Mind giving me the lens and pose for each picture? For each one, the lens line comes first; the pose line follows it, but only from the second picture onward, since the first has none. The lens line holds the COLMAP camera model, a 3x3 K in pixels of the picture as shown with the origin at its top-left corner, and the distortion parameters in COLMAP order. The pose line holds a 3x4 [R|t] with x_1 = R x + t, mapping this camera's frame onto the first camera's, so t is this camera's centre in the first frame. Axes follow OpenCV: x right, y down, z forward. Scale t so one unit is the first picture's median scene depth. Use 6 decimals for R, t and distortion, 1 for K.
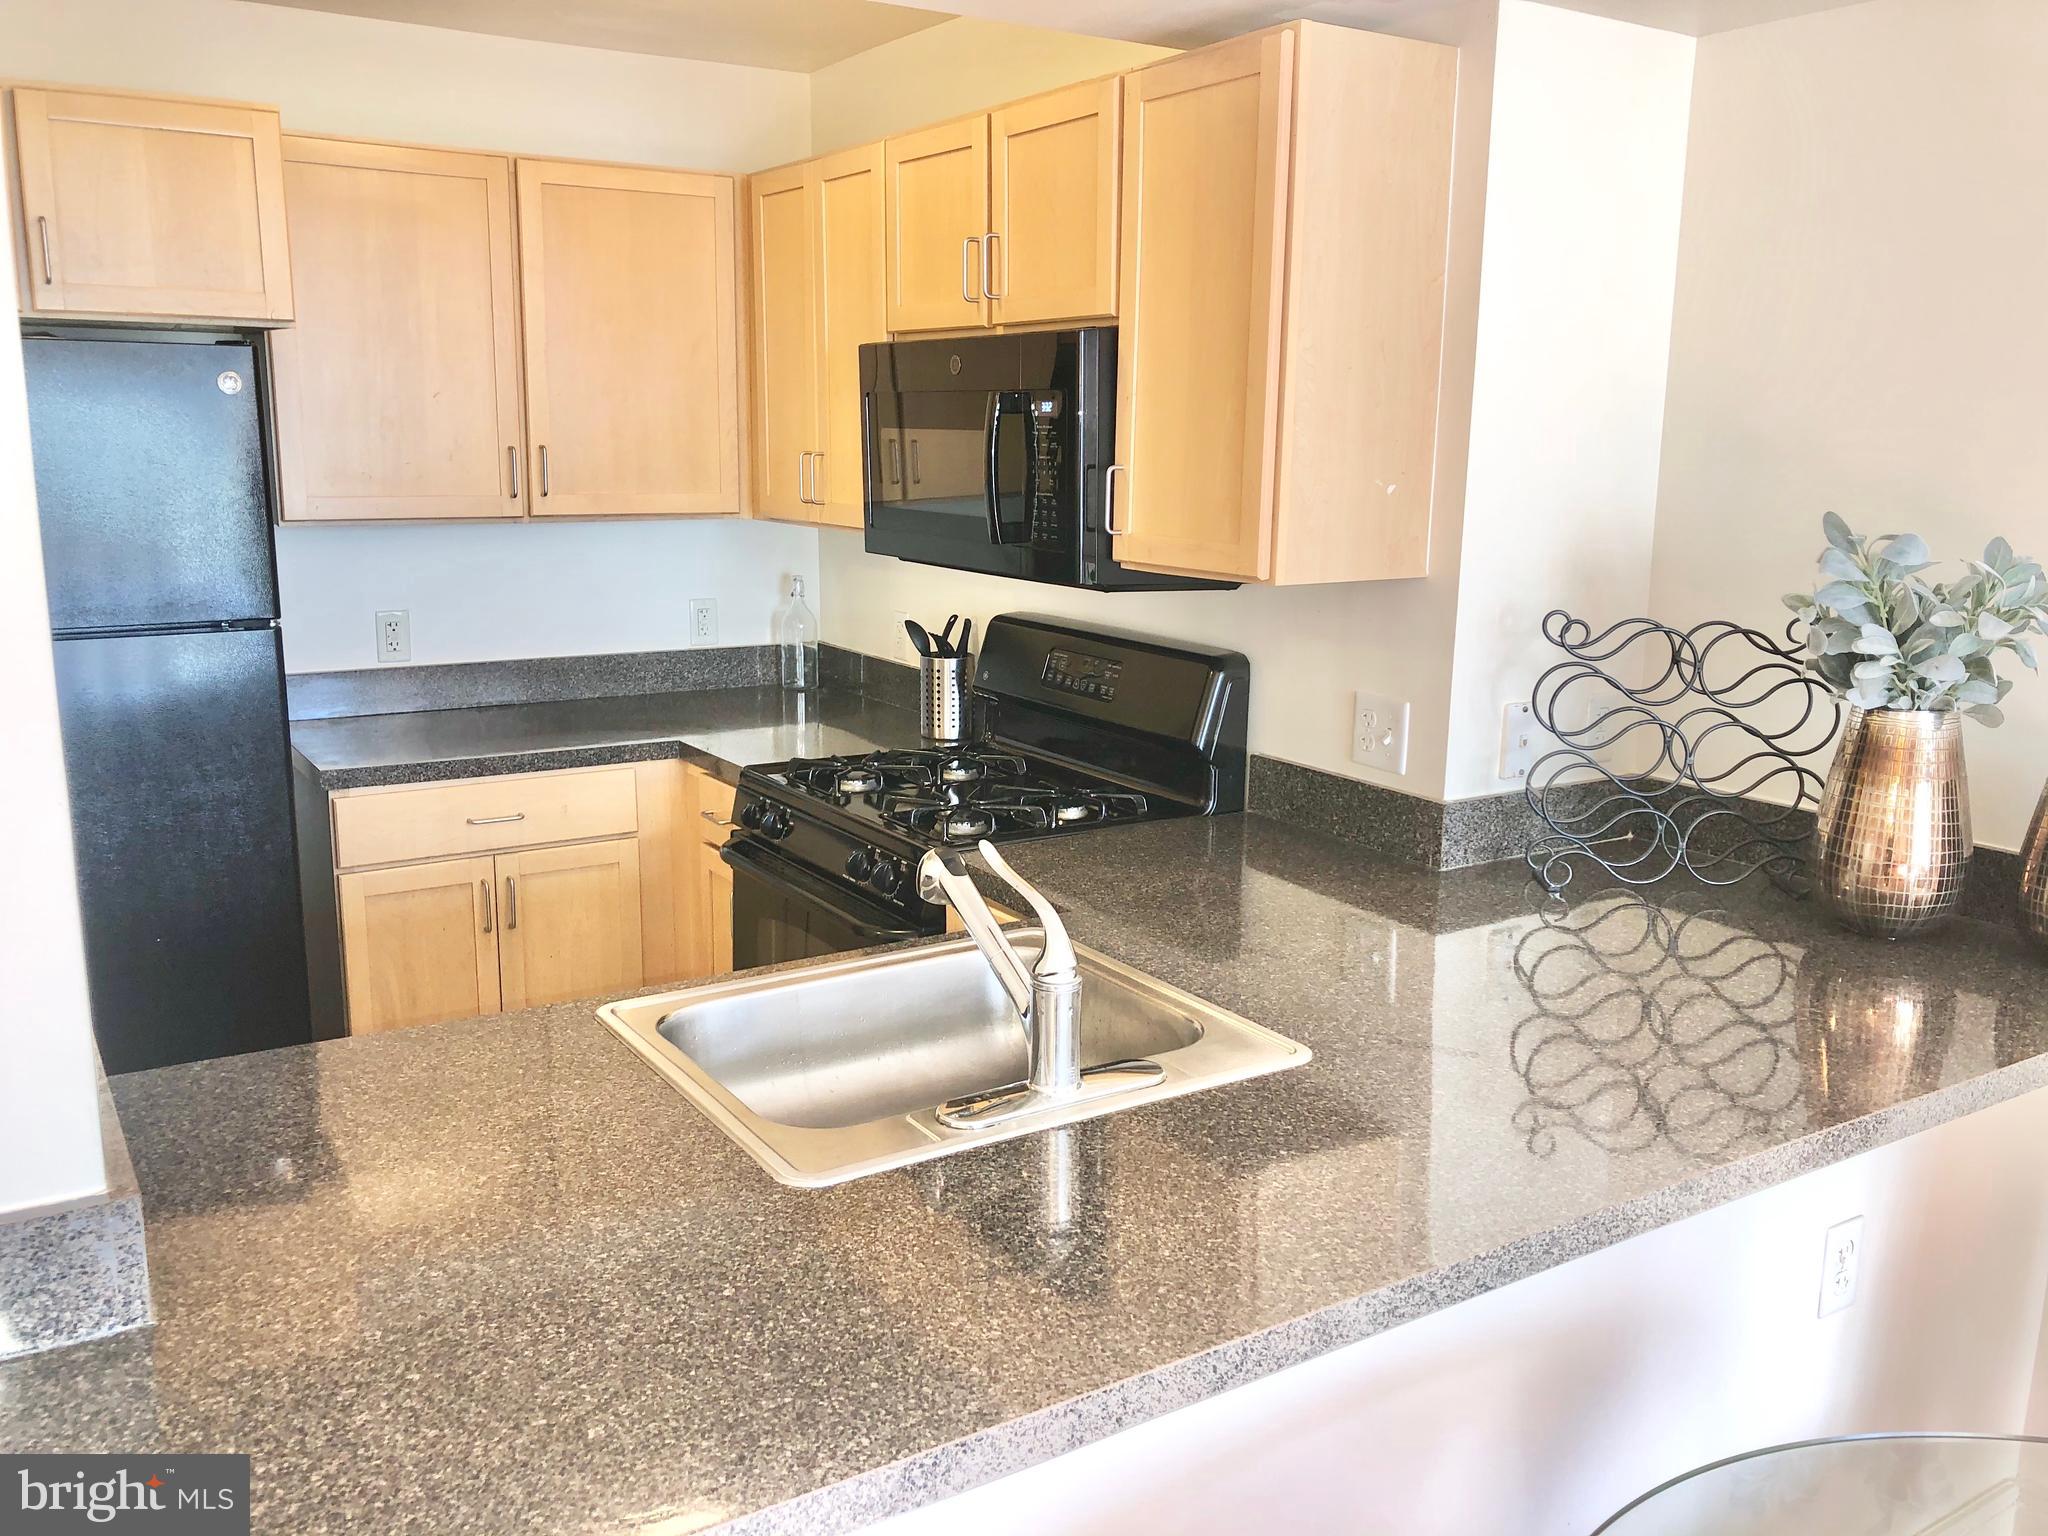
lens RADIAL K [[1638.8, 0, 1024.0], [0, 1638.8, 768.0], [0, 0, 1]] dist [-0.009275, -0.009091]
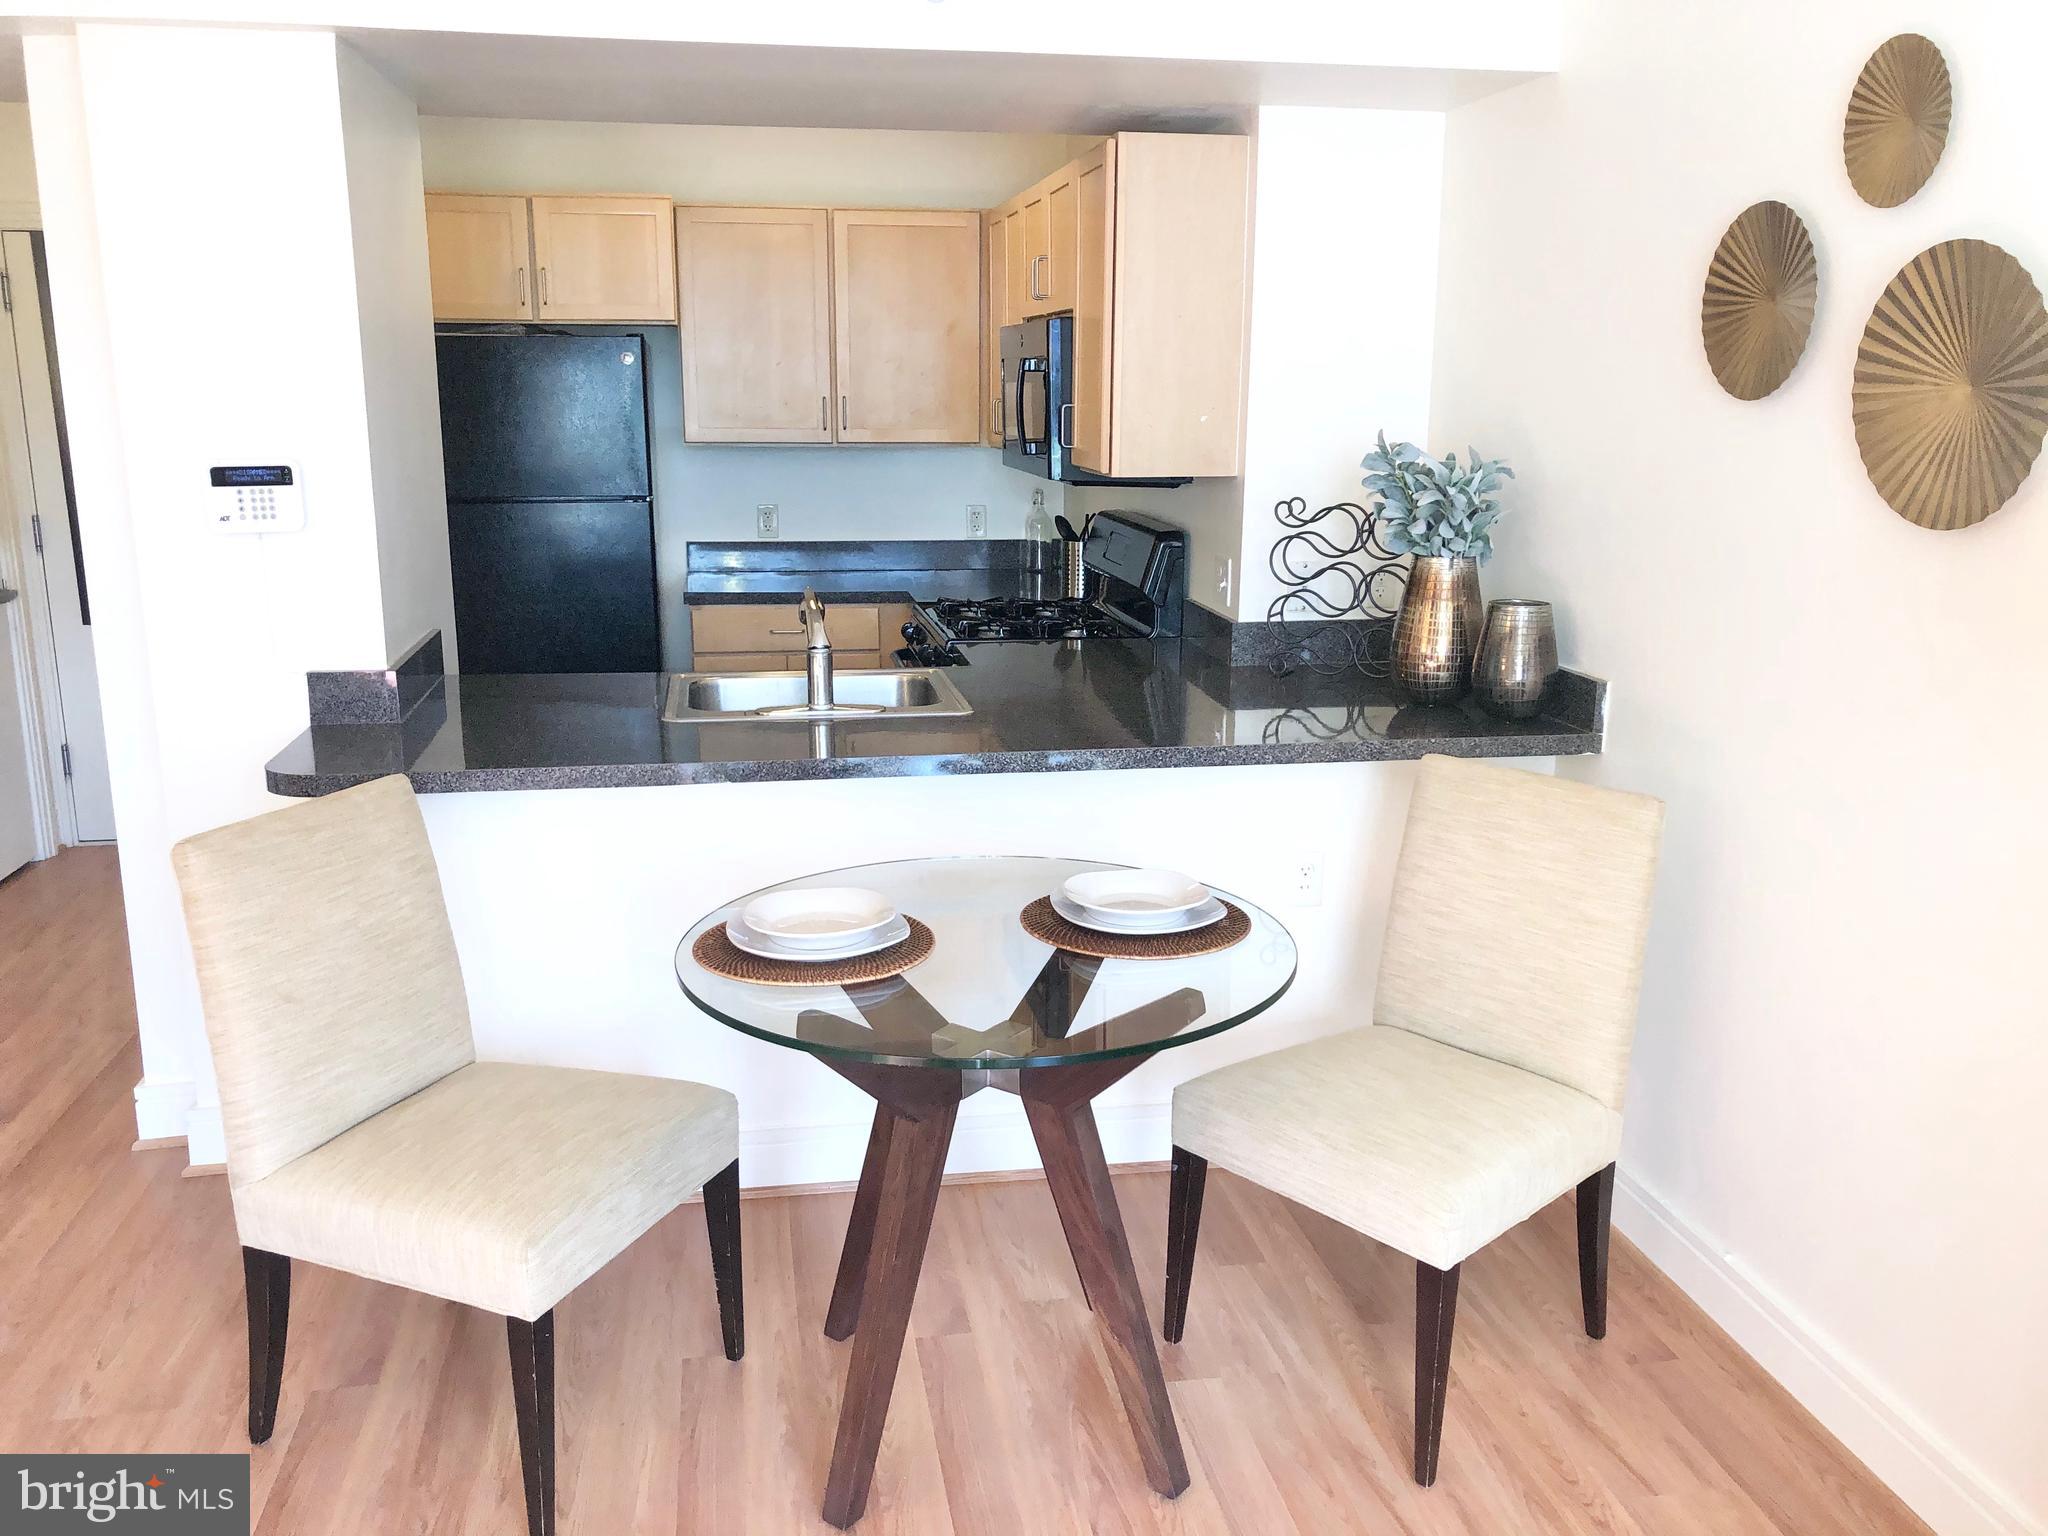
lens RADIAL K [[1722.6, 0, 1024.0], [0, 1722.6, 768.0], [0, 0, 1]] dist [0.000689, 0.004696]
pose [[0.914261, 0.081037, -0.396937, 0.672287], [-0.077032, 0.996688, 0.026053, 0.121503], [0.397734, 0.006758, 0.917476, -0.524960]]
